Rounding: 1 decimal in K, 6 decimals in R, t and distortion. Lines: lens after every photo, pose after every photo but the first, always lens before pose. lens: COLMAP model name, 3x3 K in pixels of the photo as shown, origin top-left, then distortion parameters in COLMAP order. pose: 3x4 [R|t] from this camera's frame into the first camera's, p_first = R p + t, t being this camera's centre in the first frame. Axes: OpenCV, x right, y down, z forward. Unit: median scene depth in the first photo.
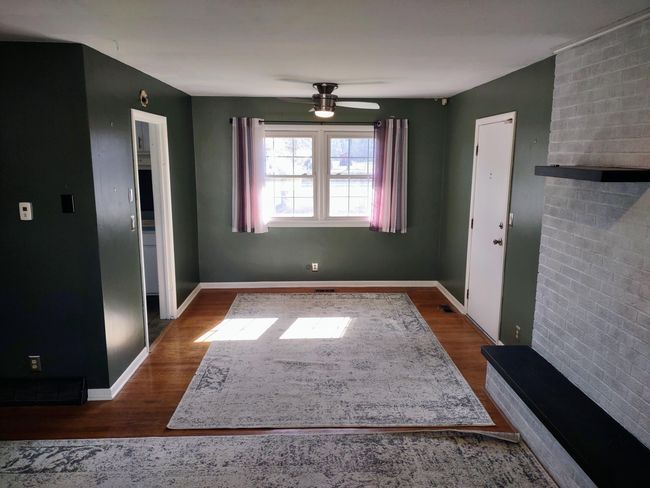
lens RADIAL K [[481.8, 0, 327.0], [0, 481.8, 238.3], [0, 0, 1]] dist [0.080865, -0.090087]
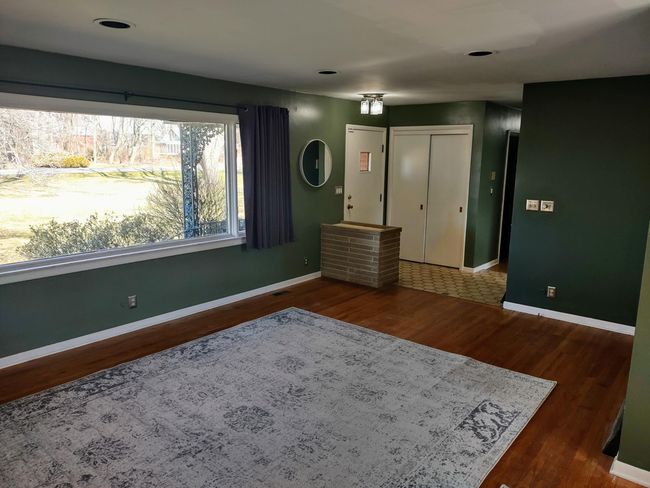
lens RADIAL K [[481.8, 0, 328.4], [0, 481.8, 243.0], [0, 0, 1]] dist [0.080865, -0.090087]
pose [[-0.664034, 0.120333, -0.737956, 0.394560], [-0.146372, 0.946947, 0.286122, -0.173808], [0.733236, 0.298011, -0.611192, 1.115310]]
